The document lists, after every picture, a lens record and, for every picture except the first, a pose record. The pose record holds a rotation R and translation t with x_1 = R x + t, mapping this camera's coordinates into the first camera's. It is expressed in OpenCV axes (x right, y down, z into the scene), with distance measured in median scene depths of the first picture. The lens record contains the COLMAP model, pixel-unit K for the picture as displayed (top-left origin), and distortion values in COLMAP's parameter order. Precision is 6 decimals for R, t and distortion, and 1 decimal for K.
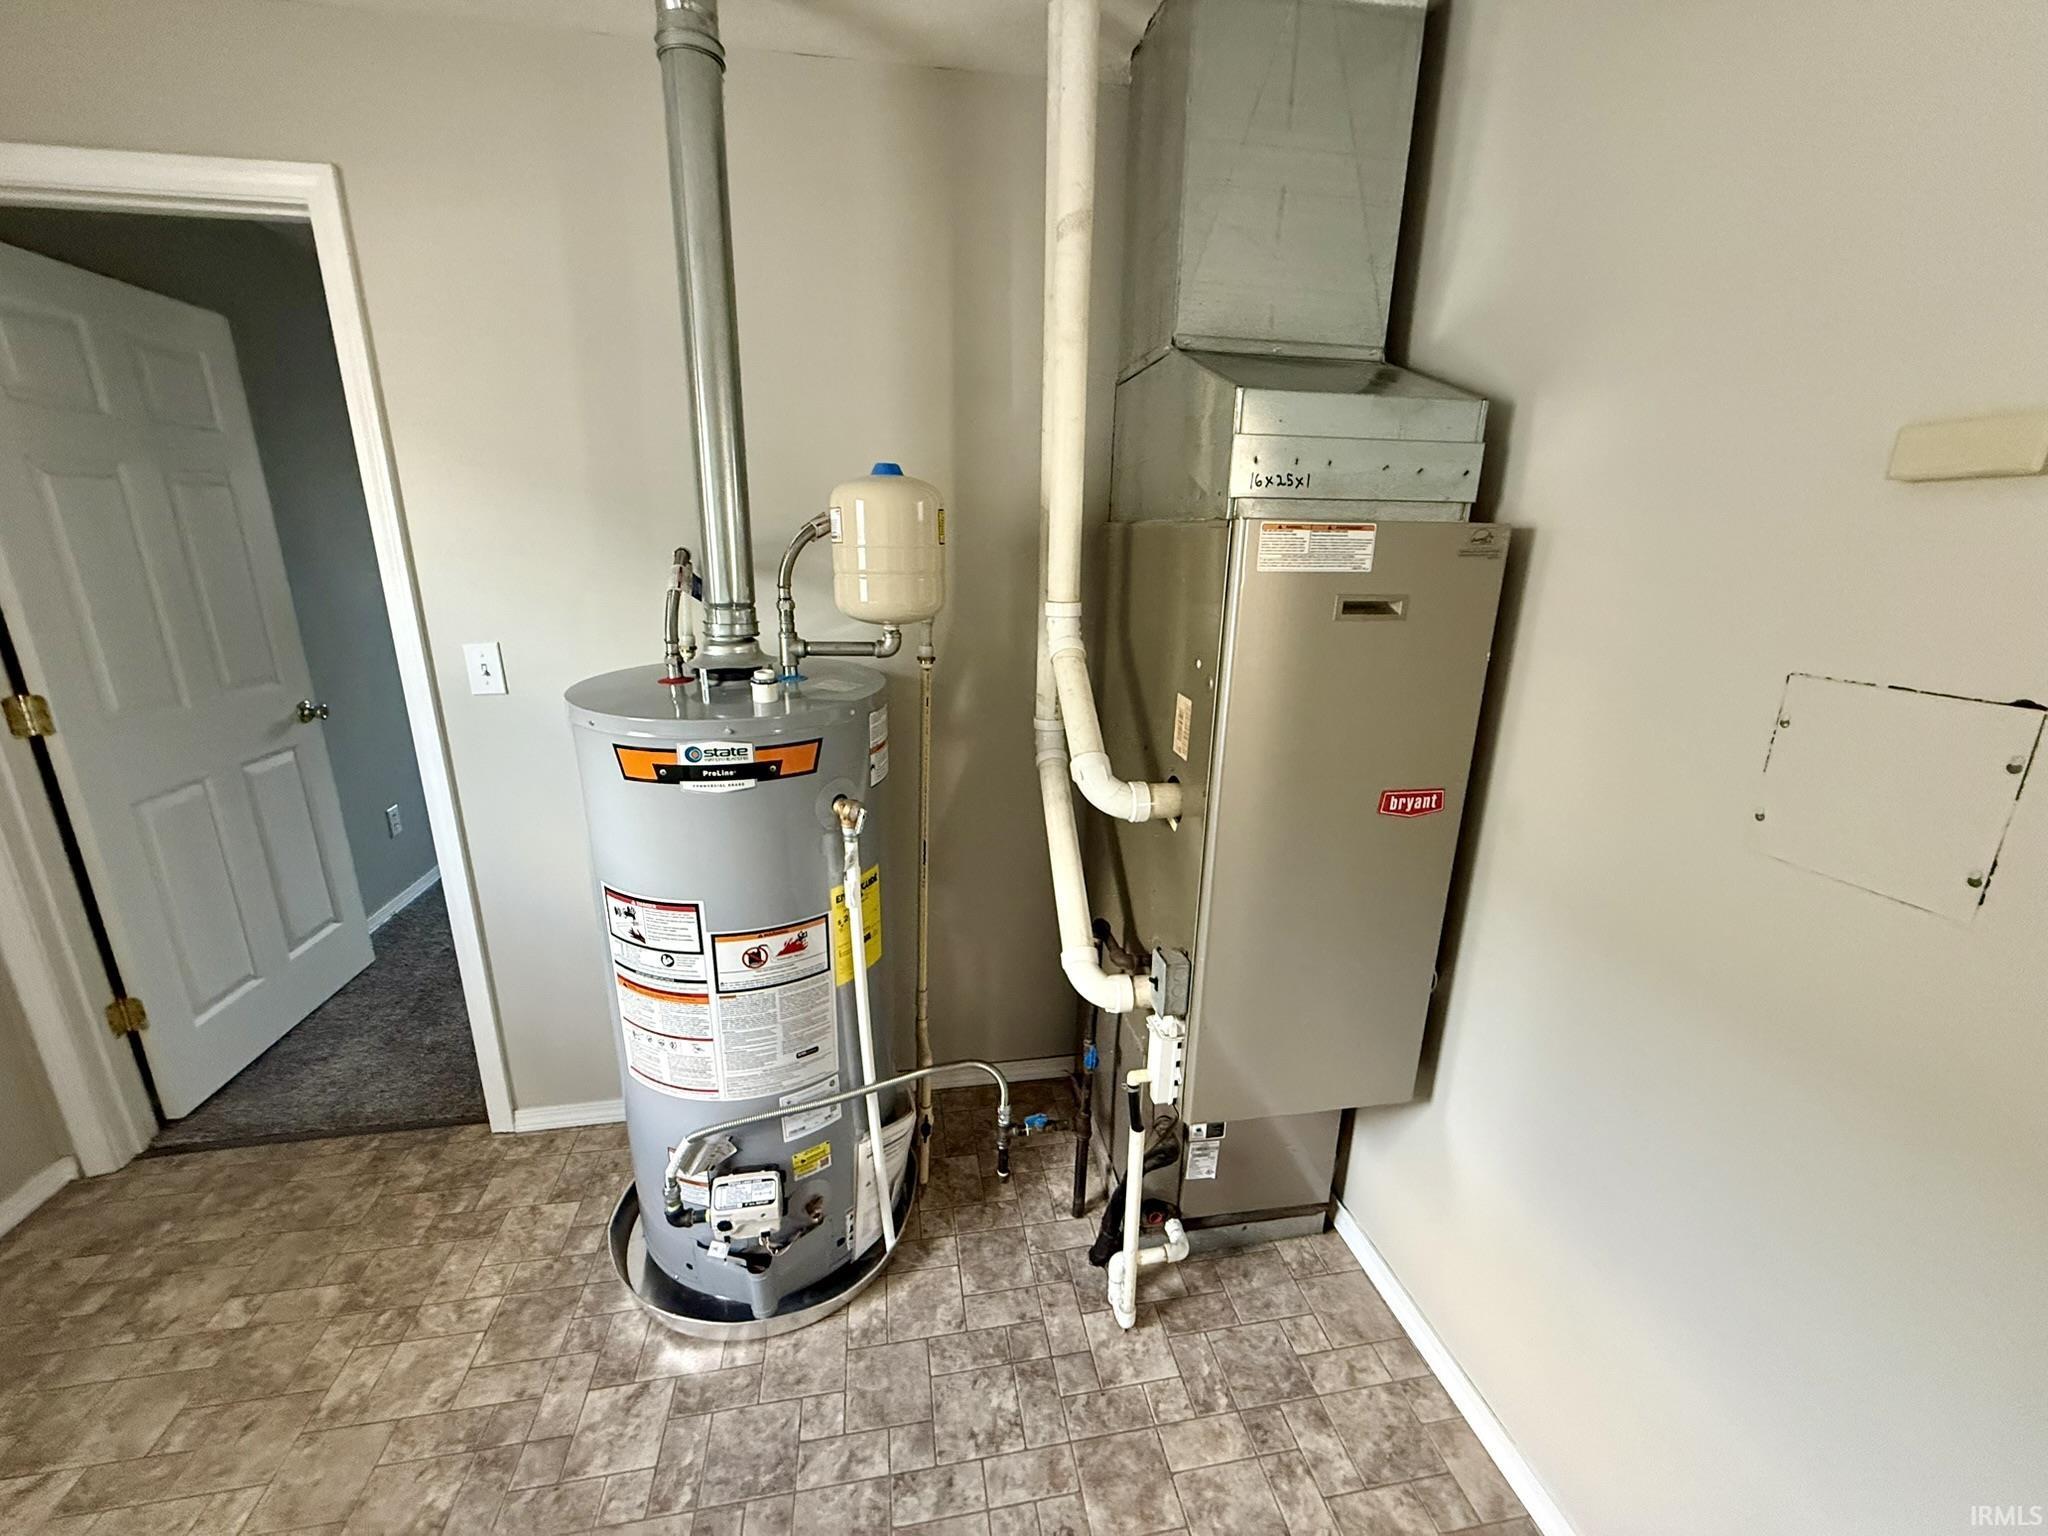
lens RADIAL K [[810.5, 0, 1019.0], [0, 810.5, 765.6], [0, 0, 1]] dist [0.000126, 0.000250]
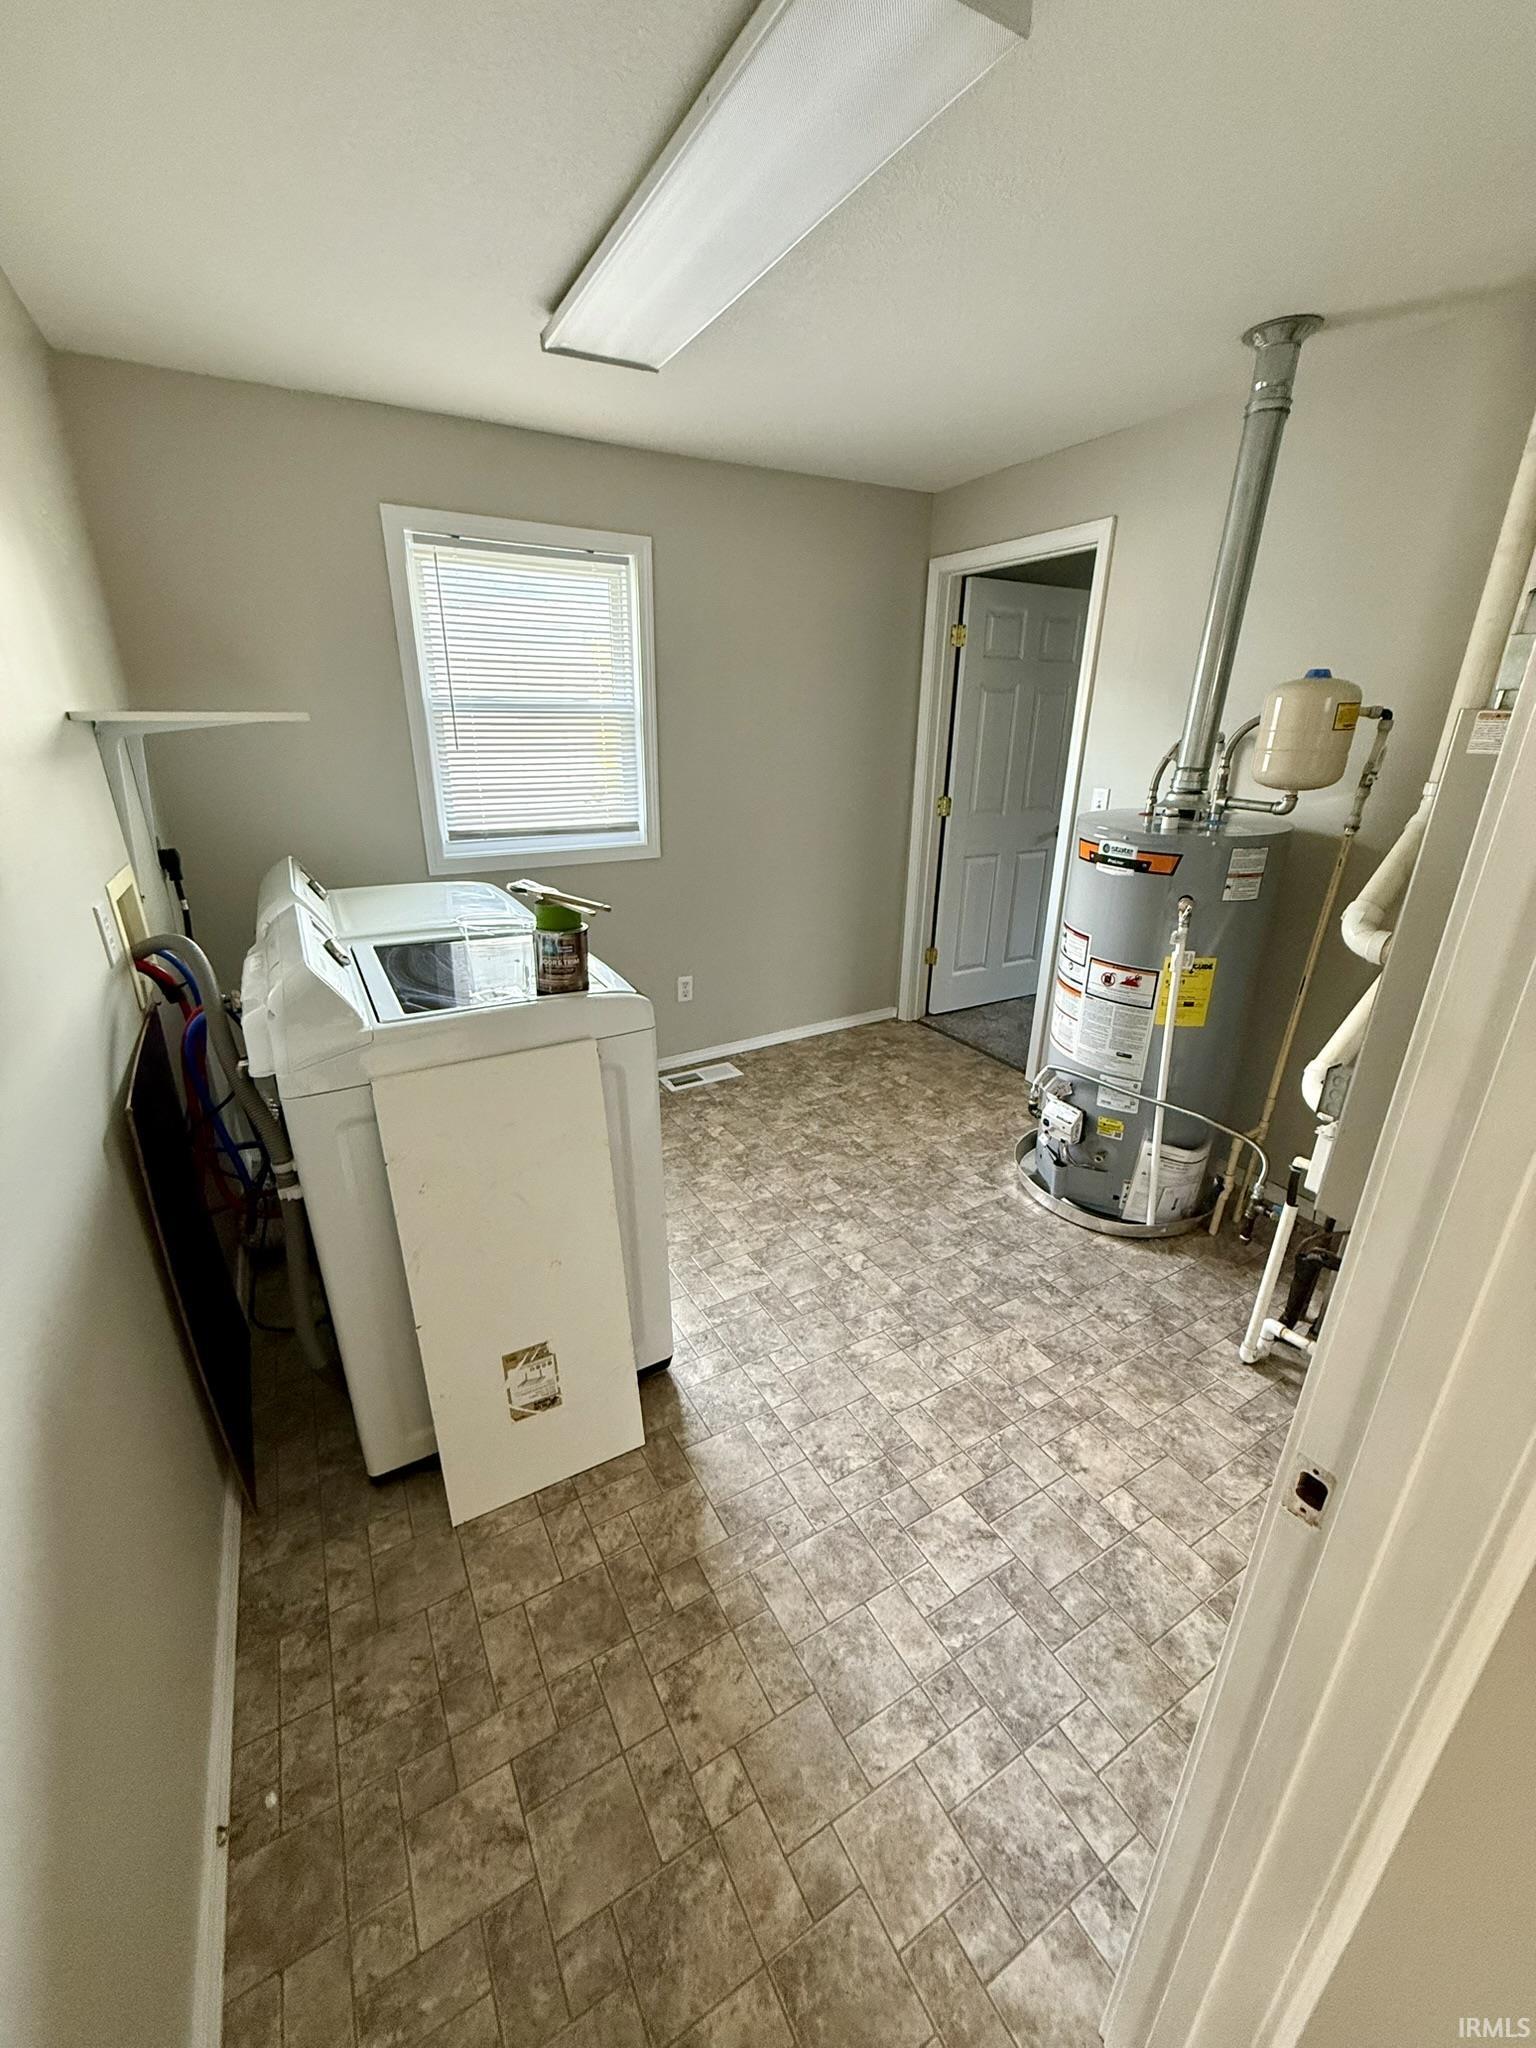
lens RADIAL K [[810.5, 0, 766.8], [0, 810.5, 1019.0], [0, 0, 1]] dist [0.000126, 0.000250]
pose [[0.344764, 0.324189, -0.880931, 0.874033], [-0.263374, 0.934180, 0.240711, 0.088520], [0.900984, 0.149026, 0.407455, -0.290871]]
